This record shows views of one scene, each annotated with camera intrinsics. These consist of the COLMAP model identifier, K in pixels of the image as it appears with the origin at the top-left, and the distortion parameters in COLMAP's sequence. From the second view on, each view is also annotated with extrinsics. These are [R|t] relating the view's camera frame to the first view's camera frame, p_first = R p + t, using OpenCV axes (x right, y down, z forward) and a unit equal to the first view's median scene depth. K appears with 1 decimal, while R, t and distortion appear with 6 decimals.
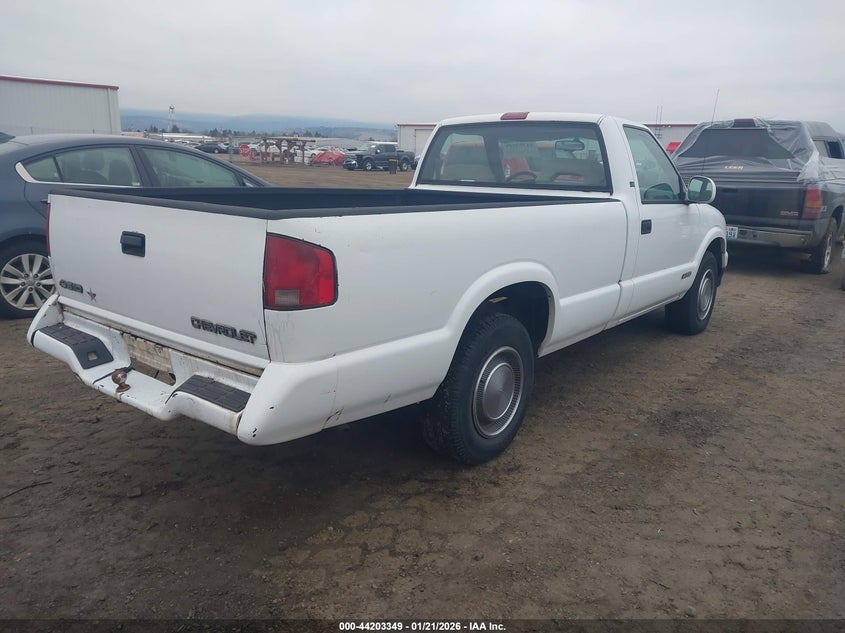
lens RADIAL K [[672.9, 0, 424.9], [0, 672.9, 315.4], [0, 0, 1]] dist [0.000462, 0.004759]
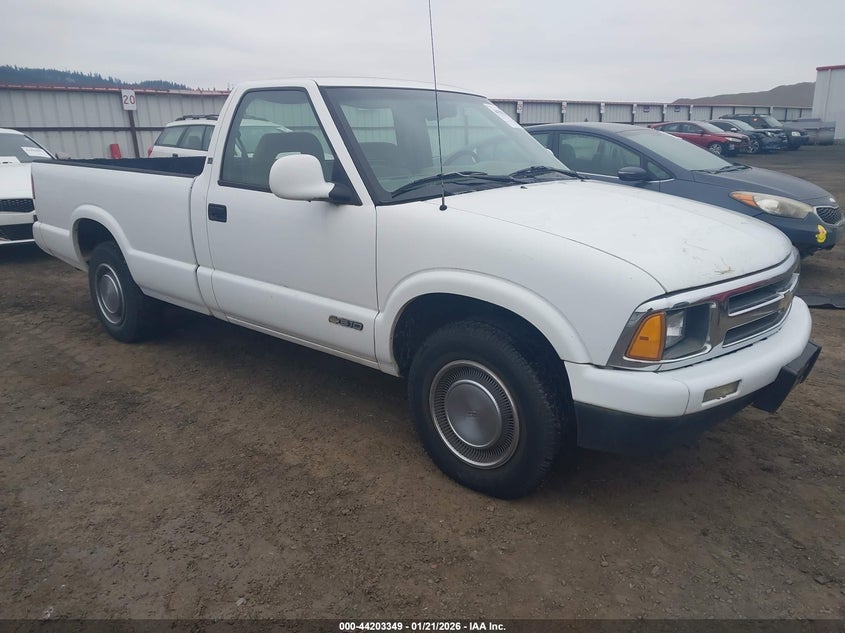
lens RADIAL K [[672.9, 0, 424.9], [0, 672.9, 315.4], [0, 0, 1]] dist [0.000462, 0.004759]
pose [[-0.059680, 0.249610, -0.966506, 1.150407], [-0.215785, 0.942112, 0.256635, -0.281323], [0.974615, 0.223873, -0.002363, 1.284048]]
